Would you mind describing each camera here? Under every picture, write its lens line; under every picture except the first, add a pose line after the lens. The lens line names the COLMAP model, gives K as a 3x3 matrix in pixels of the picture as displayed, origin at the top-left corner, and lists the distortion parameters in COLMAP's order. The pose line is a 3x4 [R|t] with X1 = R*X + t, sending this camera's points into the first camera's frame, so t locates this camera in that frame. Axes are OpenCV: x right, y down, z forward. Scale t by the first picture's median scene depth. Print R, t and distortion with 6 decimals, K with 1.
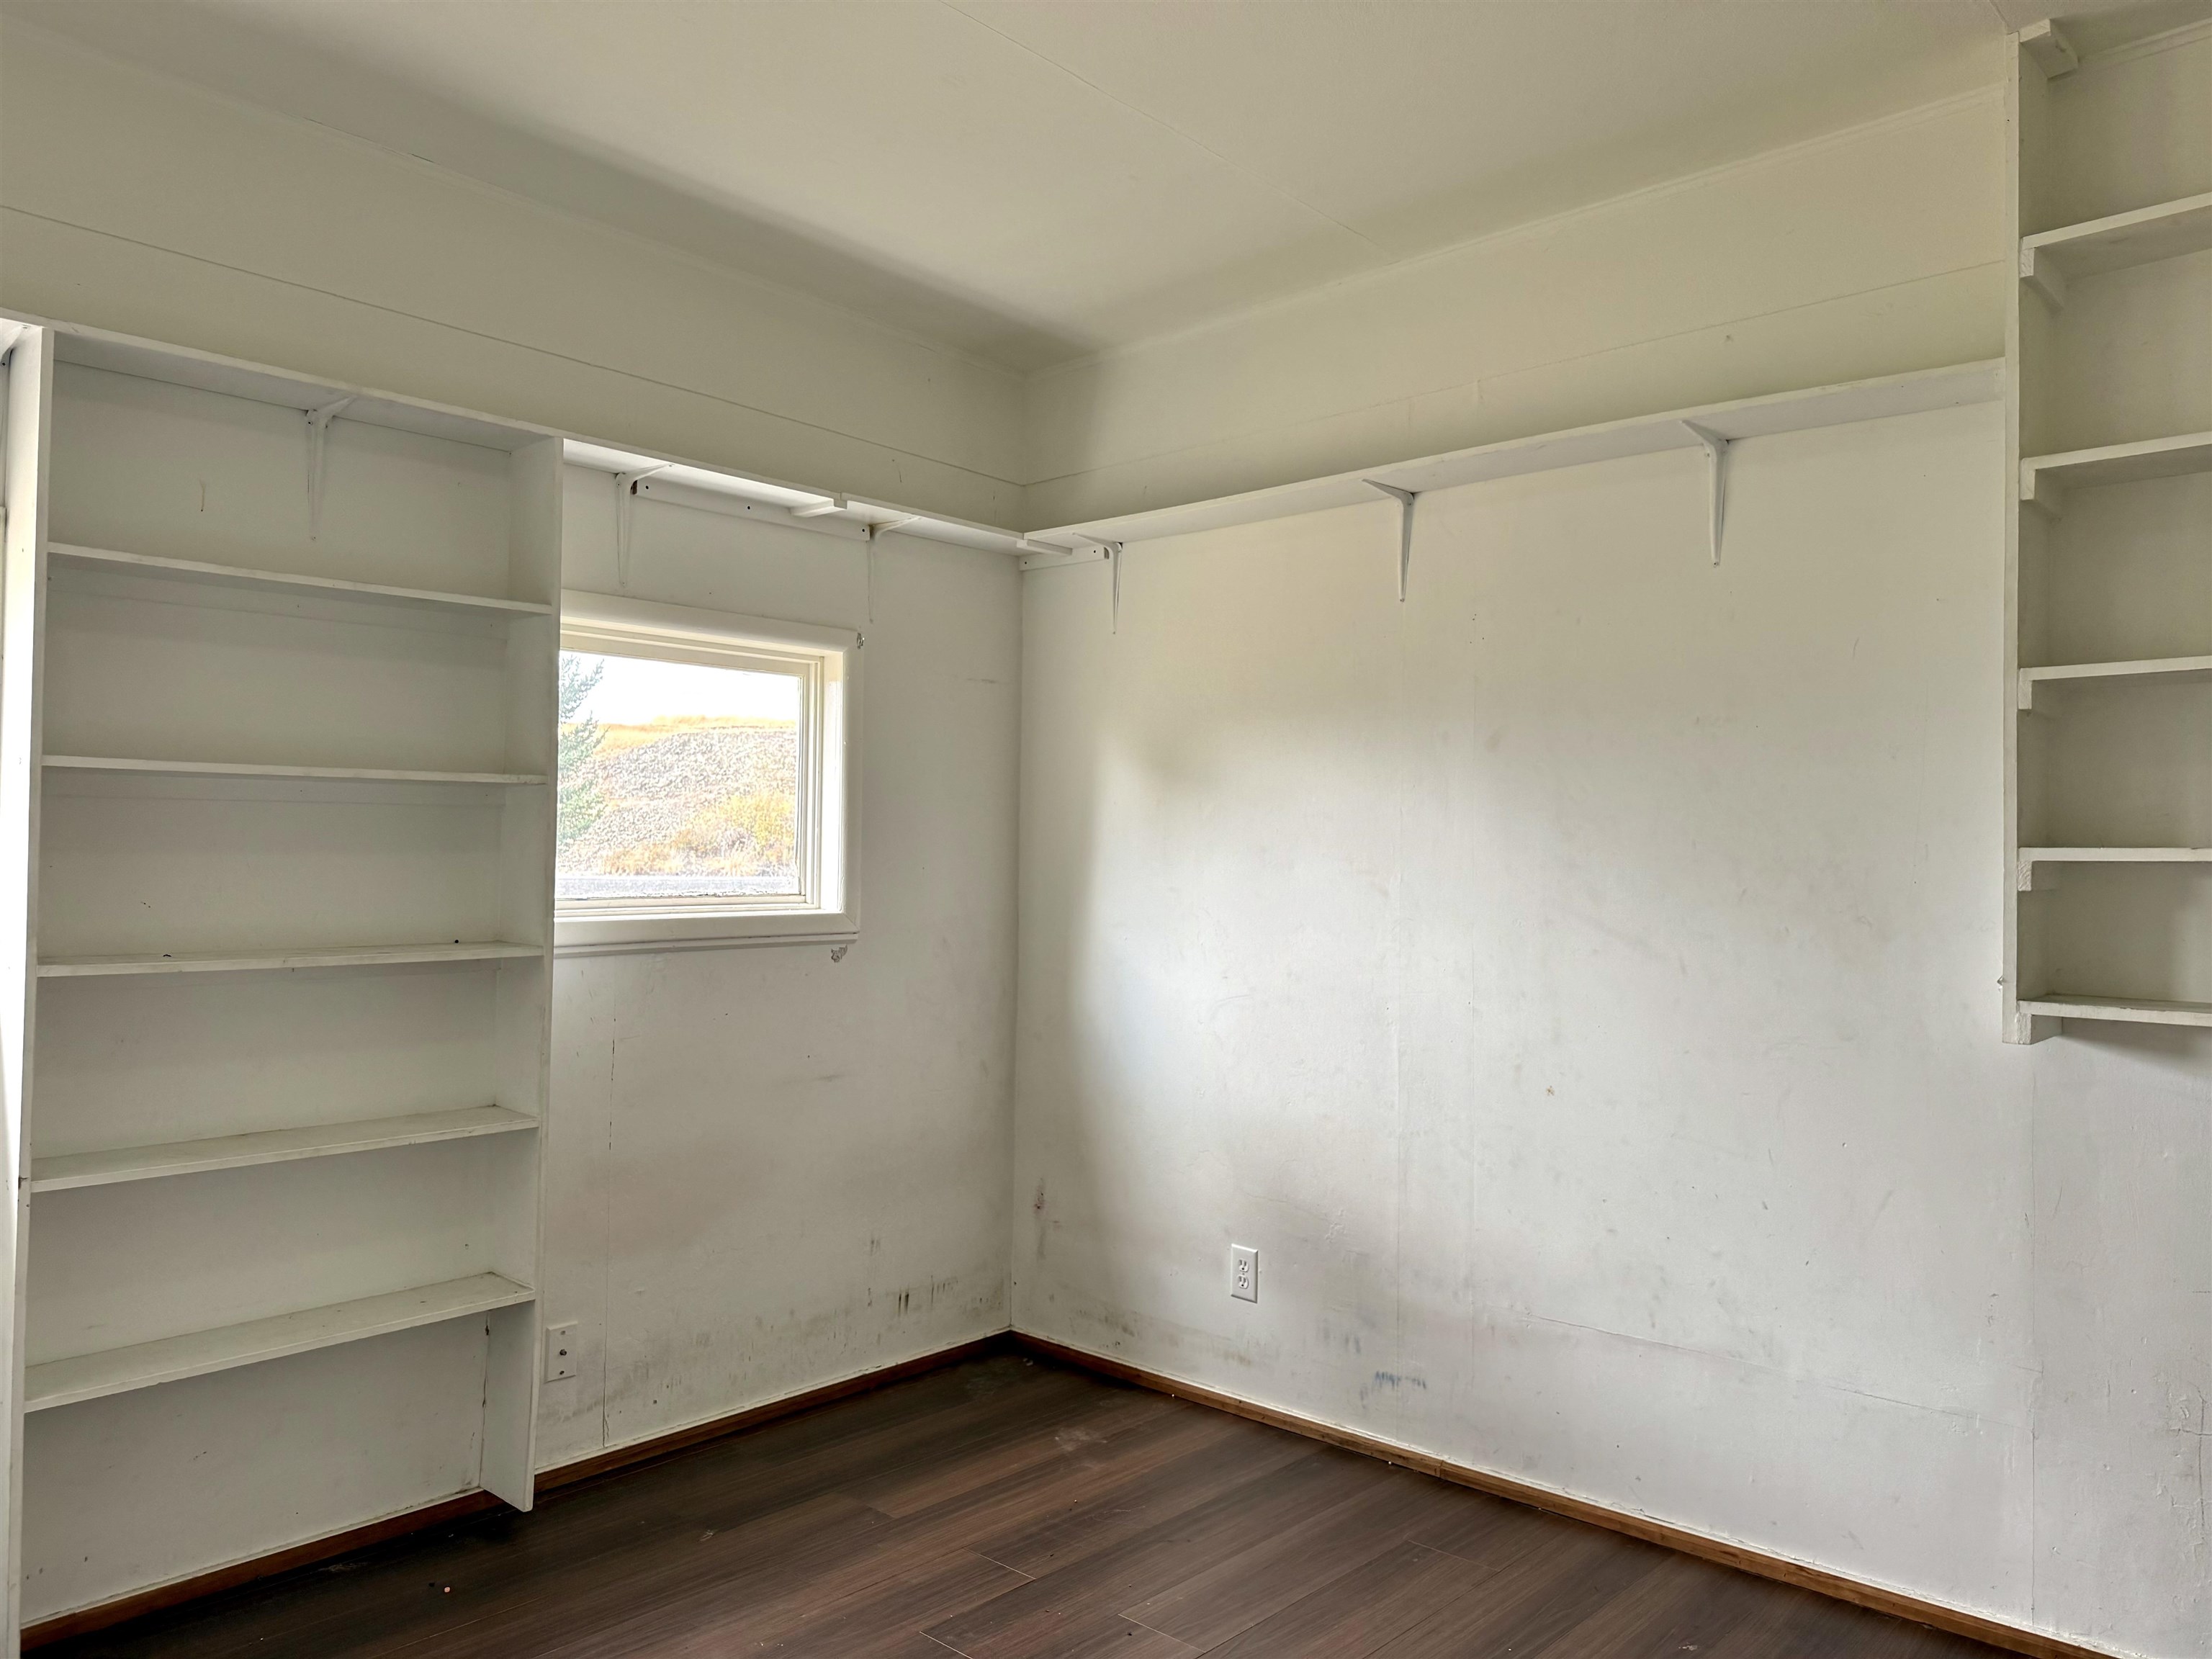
lens RADIAL K [[1575.8, 0, 1088.6], [0, 1575.8, 830.0], [0, 0, 1]] dist [0.044243, -0.050506]
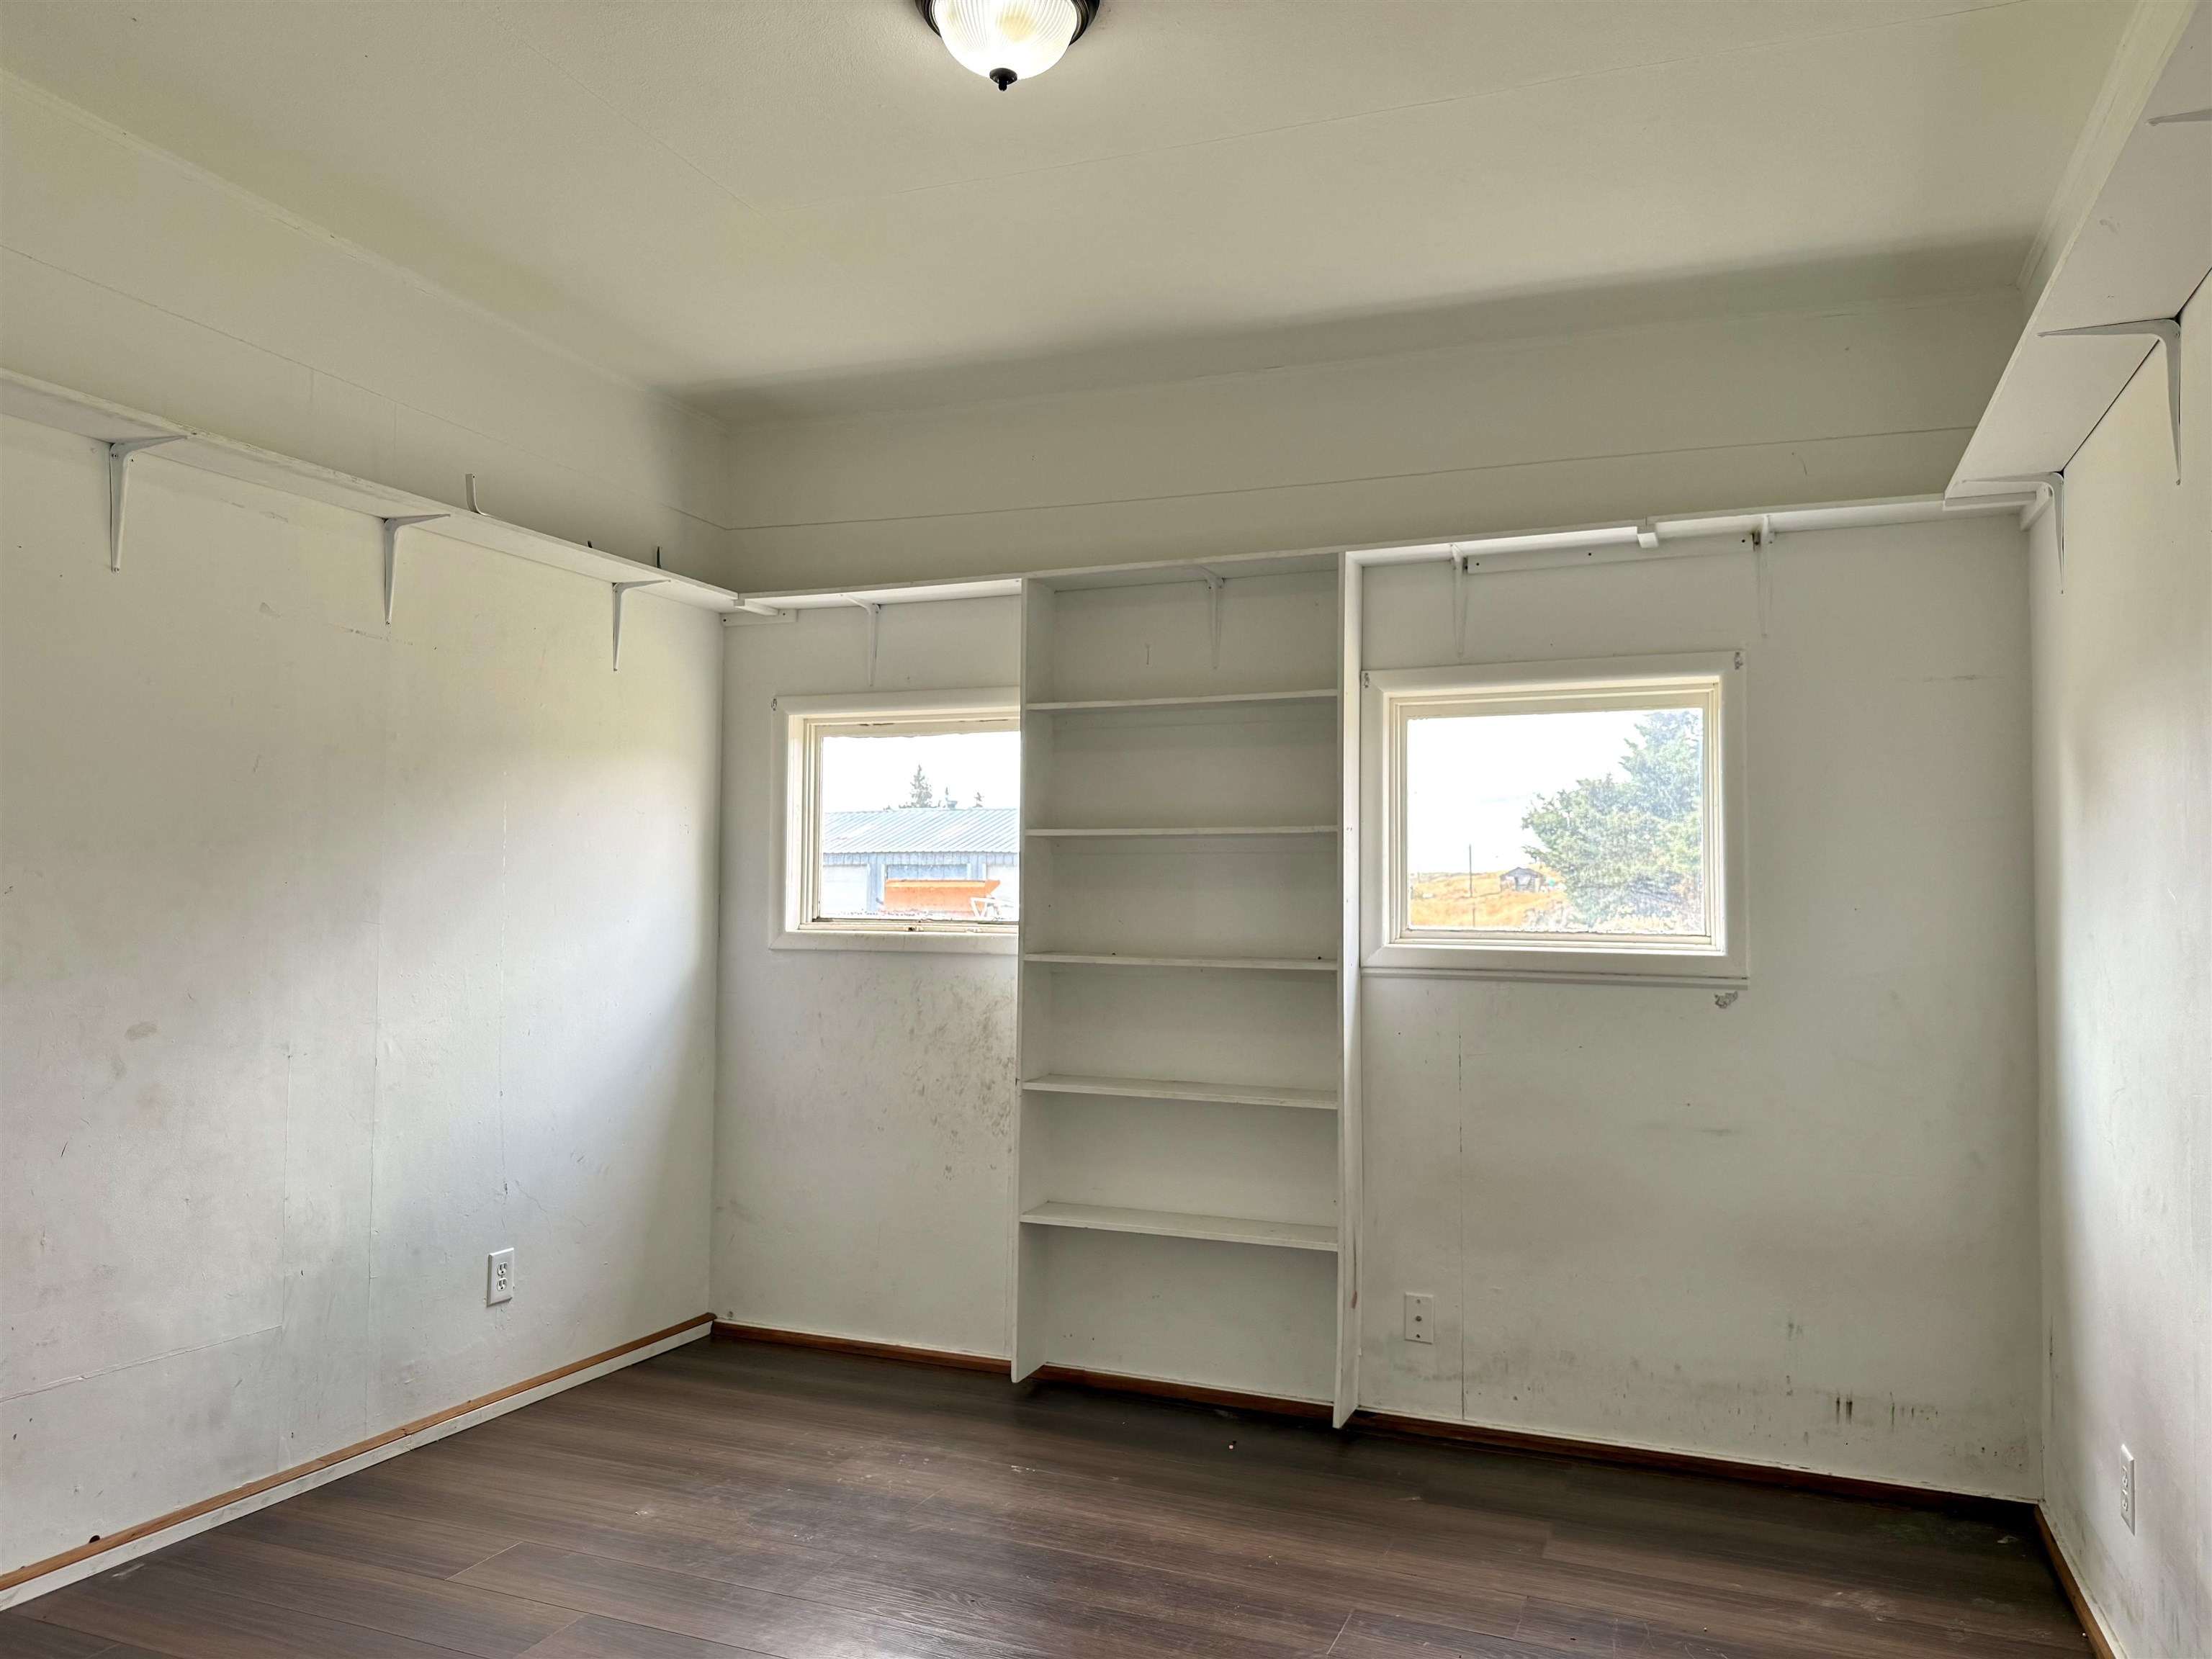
lens RADIAL K [[1575.8, 0, 1086.8], [0, 1575.8, 824.1], [0, 0, 1]] dist [0.044243, -0.050506]
pose [[0.349685, -0.049321, -0.935568, 0.663730], [0.001466, 0.998641, -0.052098, 0.025369], [0.936866, 0.016846, 0.349282, 0.344804]]
